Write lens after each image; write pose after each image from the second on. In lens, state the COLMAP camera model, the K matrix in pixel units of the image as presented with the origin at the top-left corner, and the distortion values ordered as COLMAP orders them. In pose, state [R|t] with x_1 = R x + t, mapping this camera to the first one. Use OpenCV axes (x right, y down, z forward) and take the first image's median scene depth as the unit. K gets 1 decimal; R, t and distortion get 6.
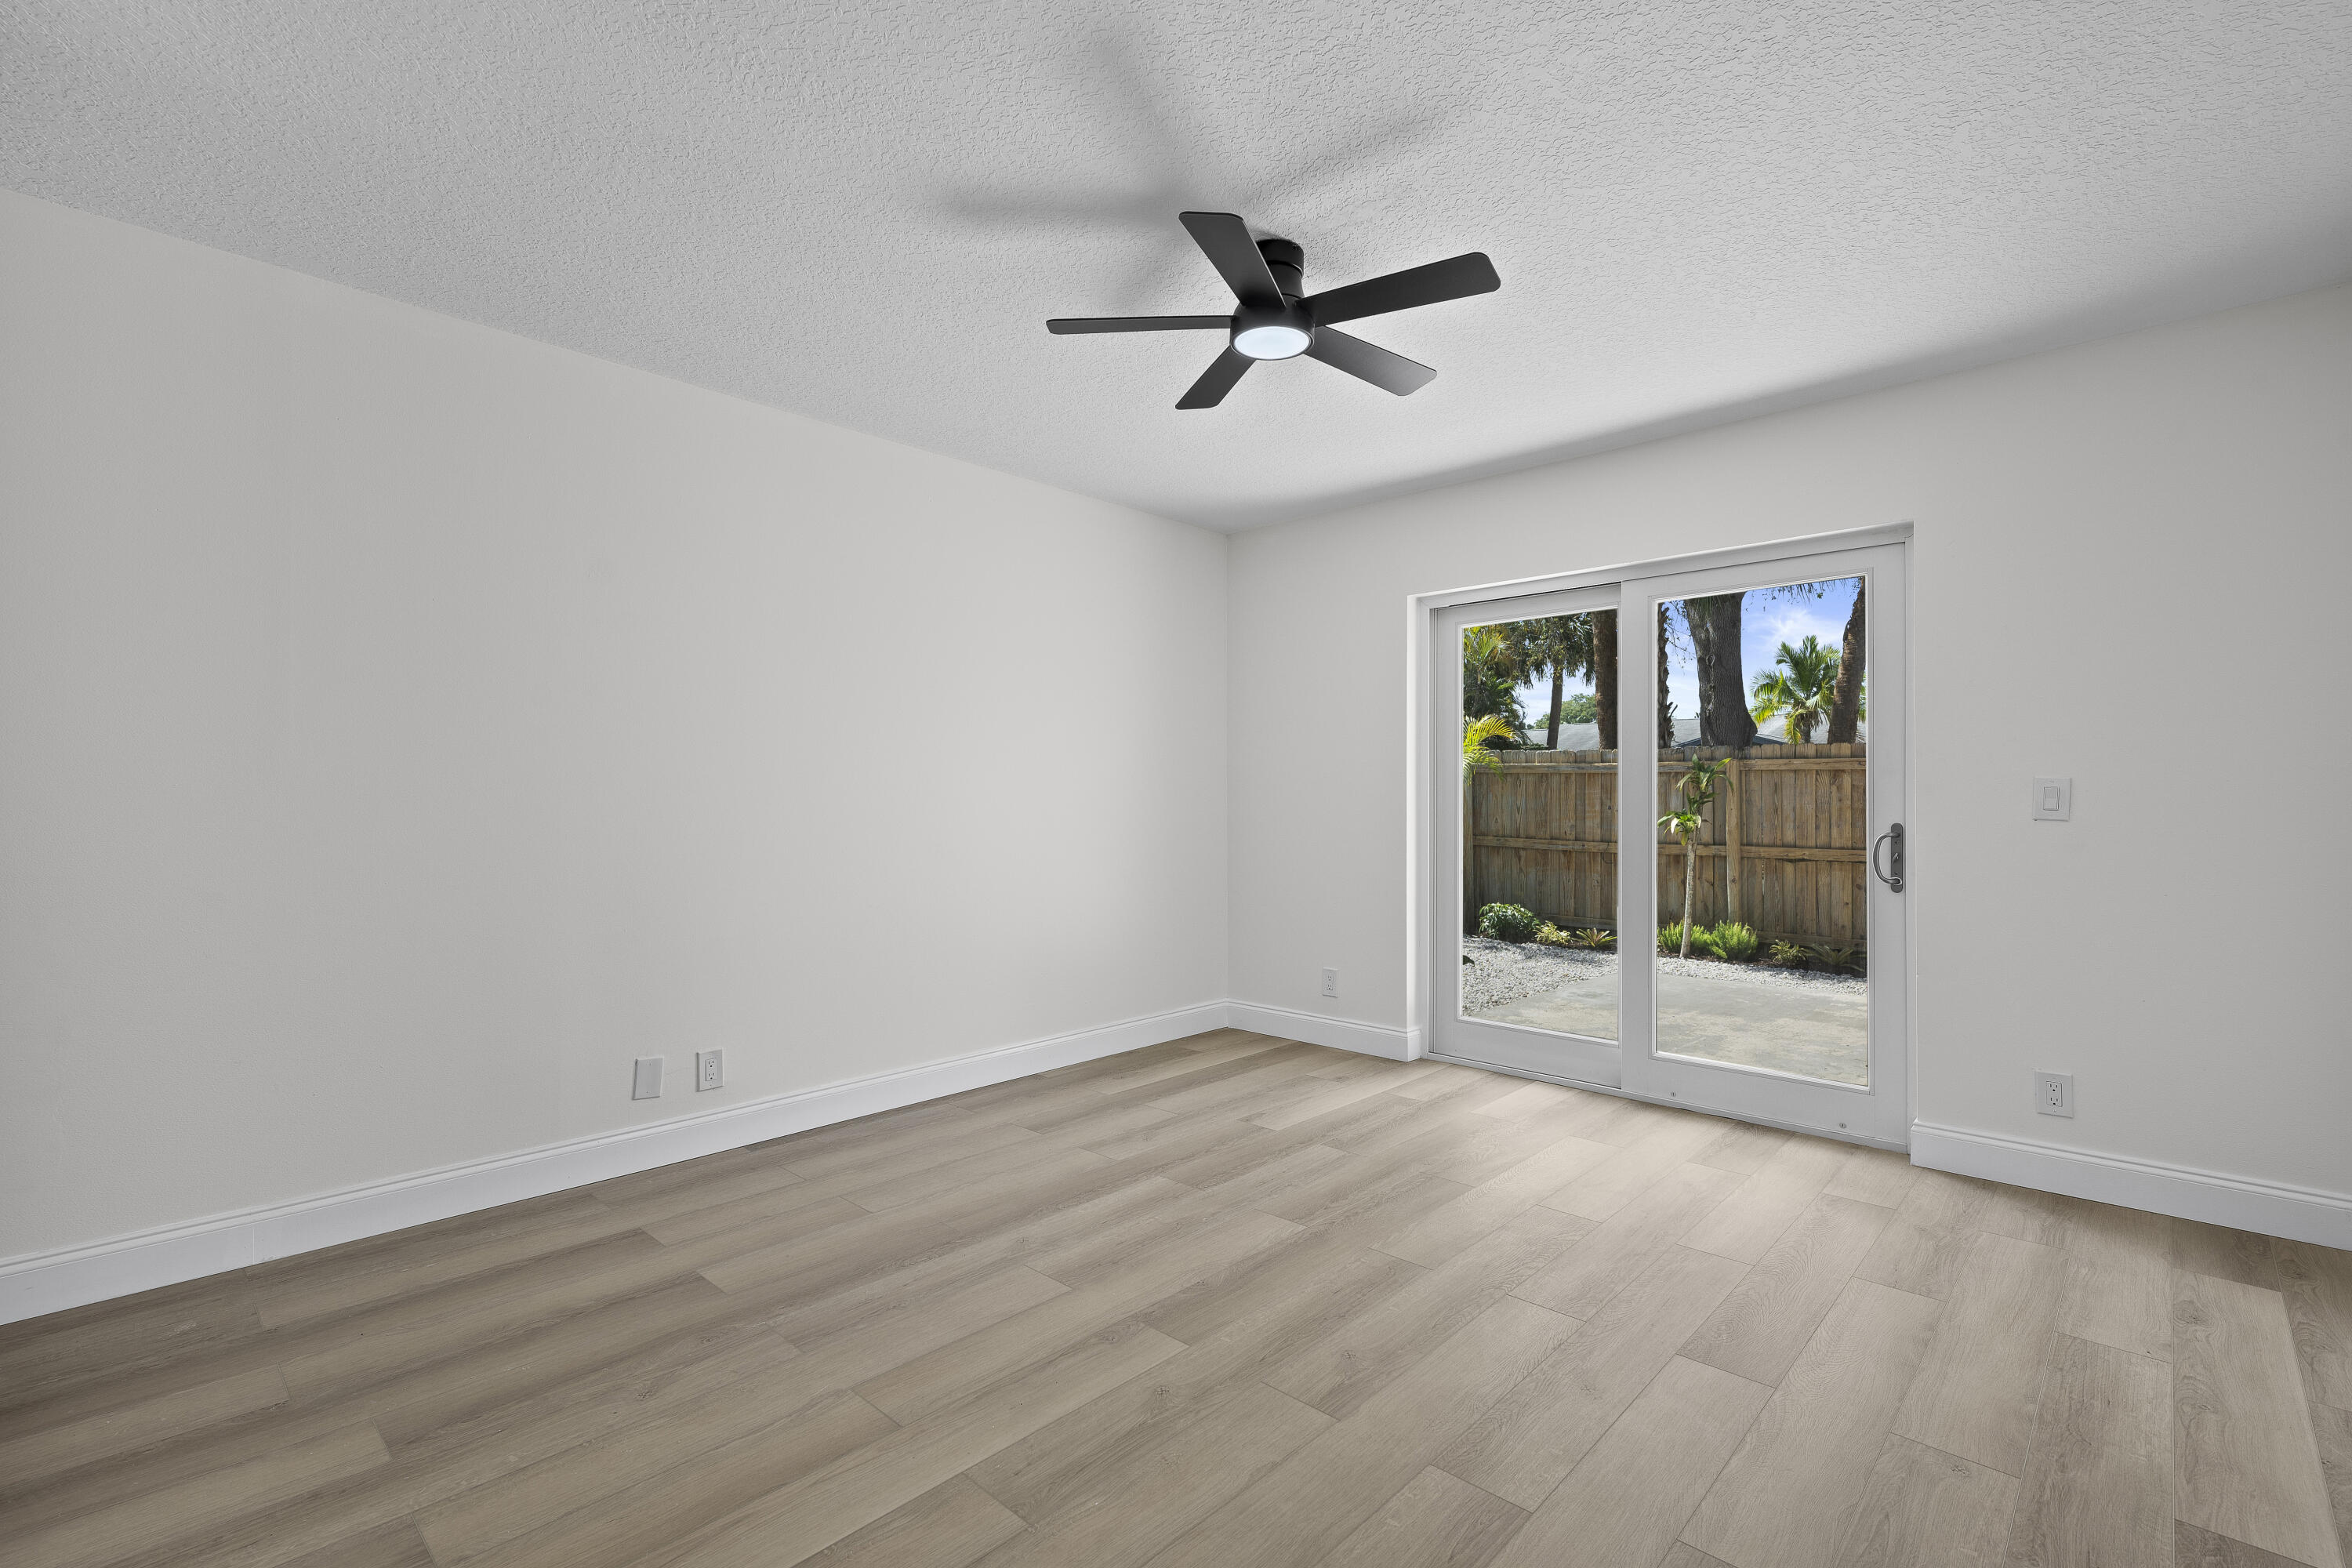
lens RADIAL K [[1058.2, 0, 1176.0], [0, 1058.2, 784.0], [0, 0, 1]] dist [-0.000061, -0.000013]
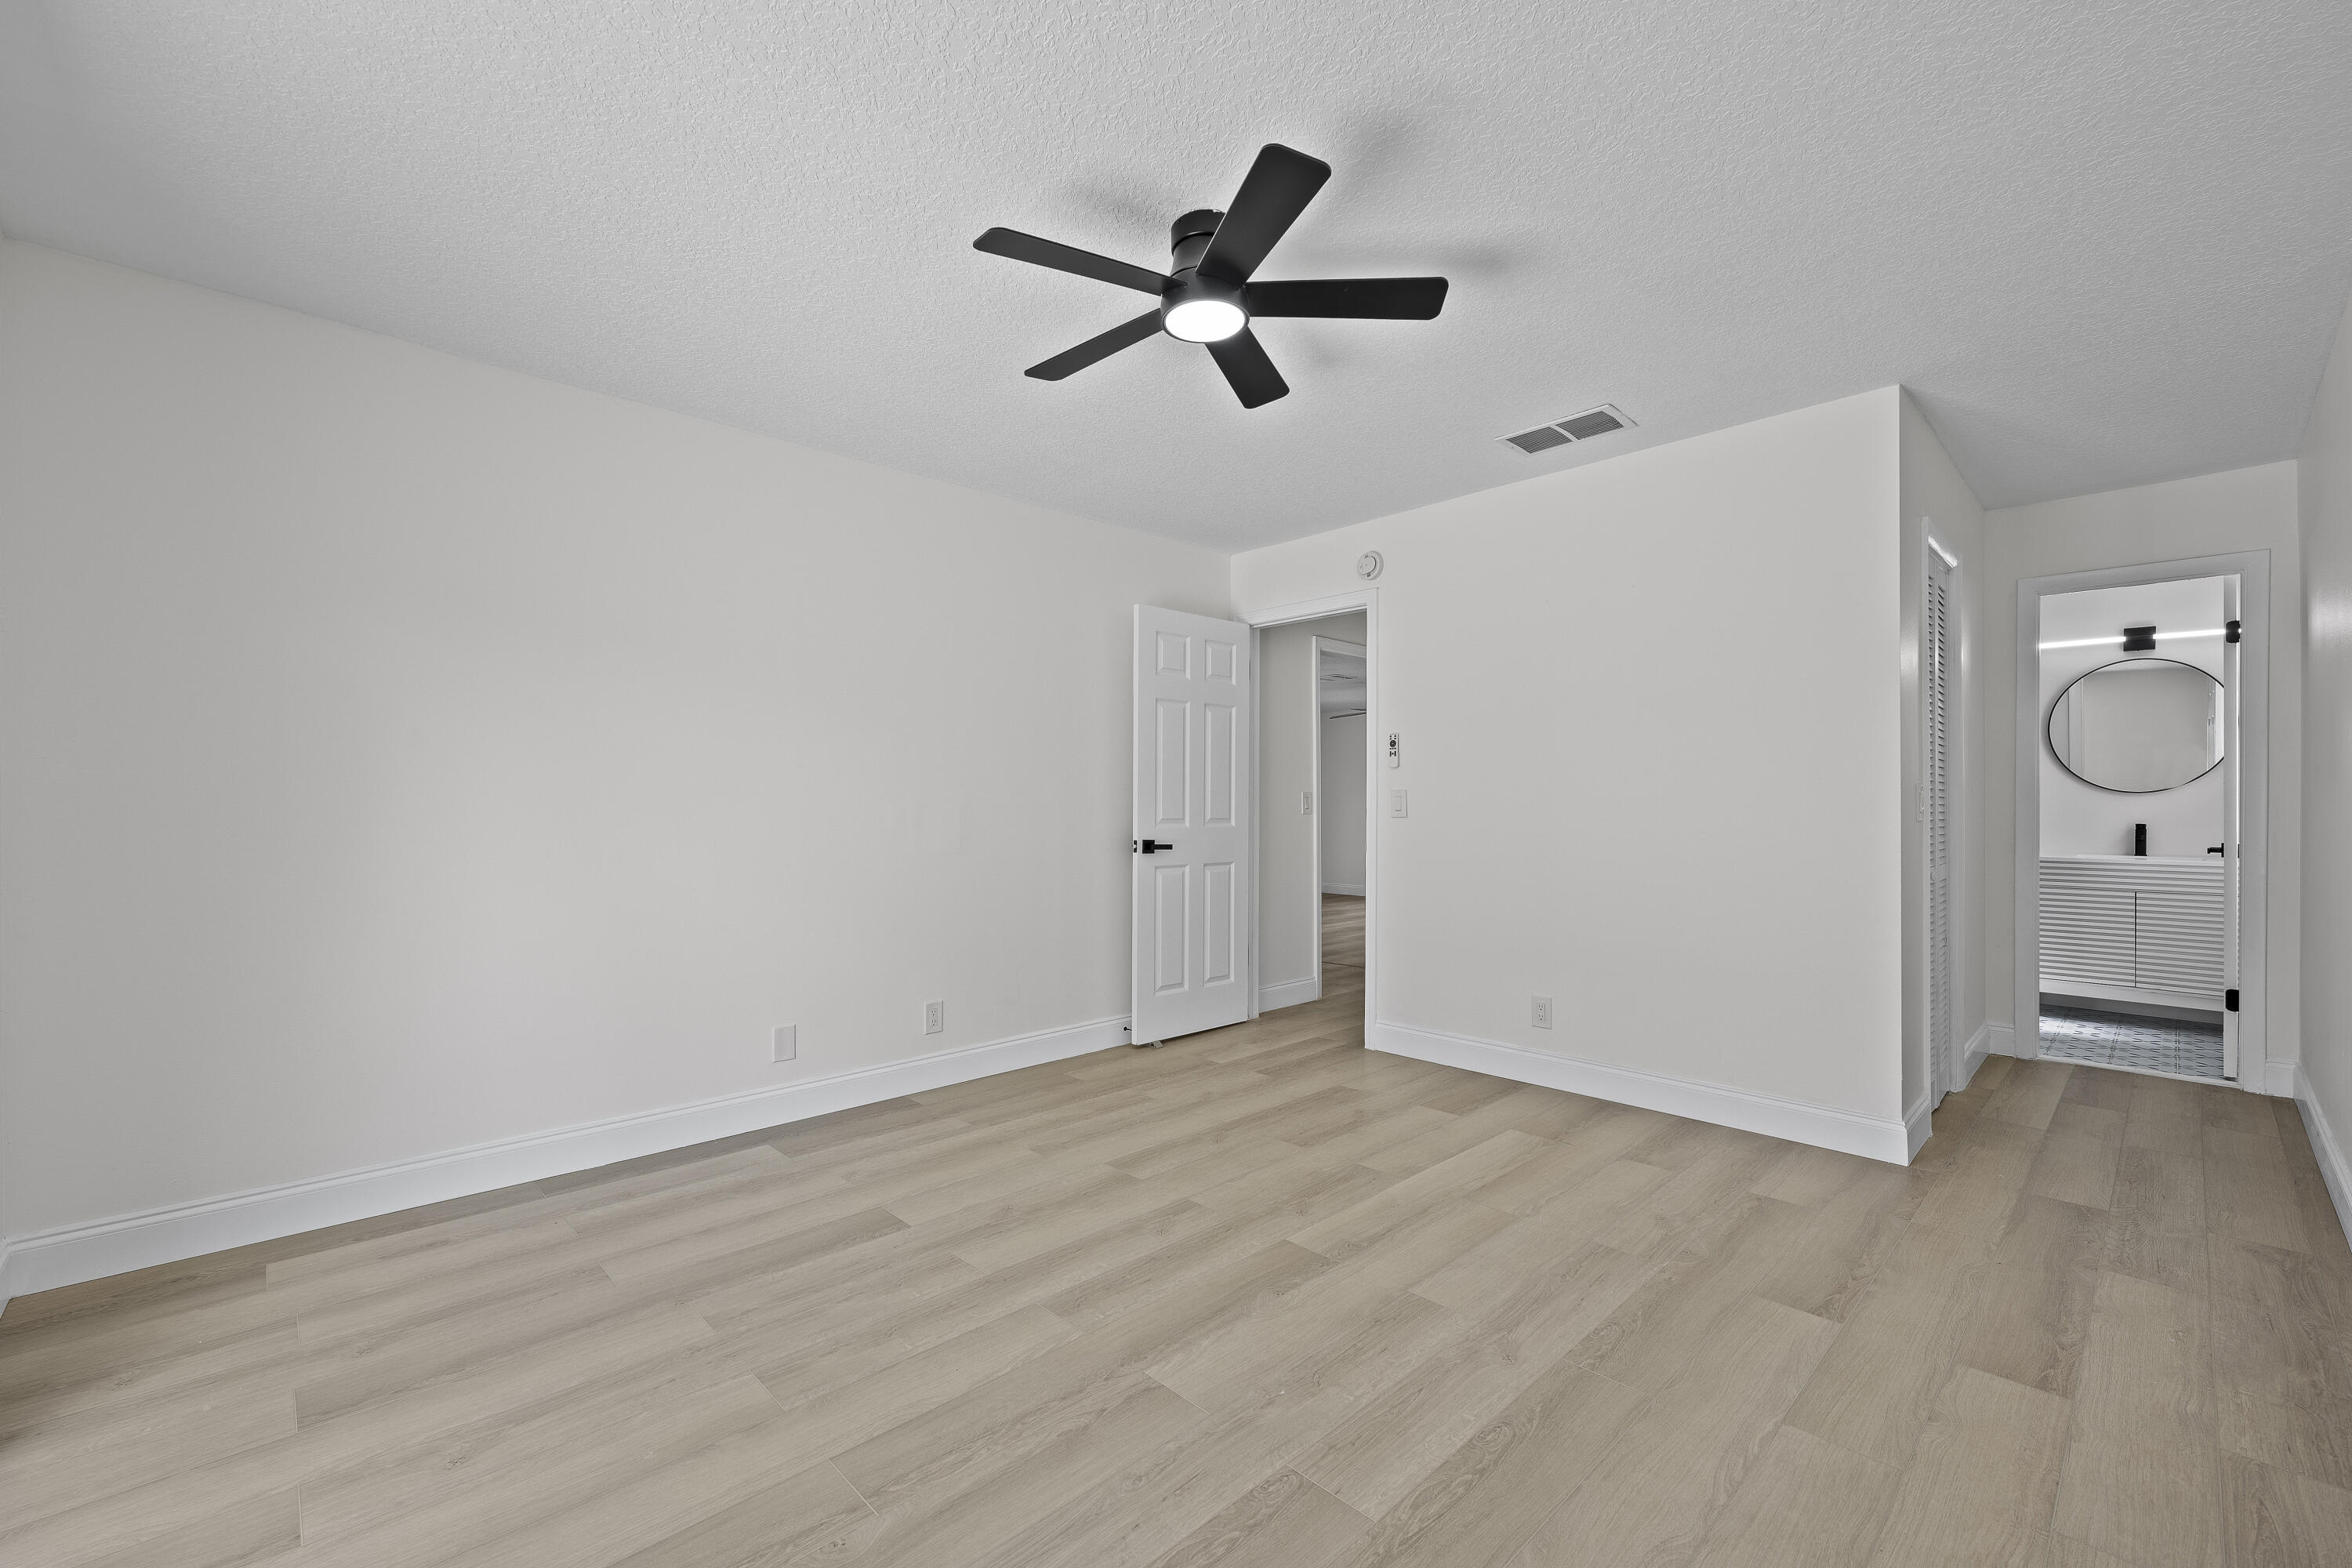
lens RADIAL K [[982.0, 0, 1176.1], [0, 982.0, 810.9], [0, 0, 1]] dist [-0.000037, 0.000008]
pose [[-0.999012, 0.000288, 0.044437, 0.079845], [-0.000134, 0.999955, -0.009493, 0.030092], [-0.044437, -0.009490, -0.998967, 1.924903]]
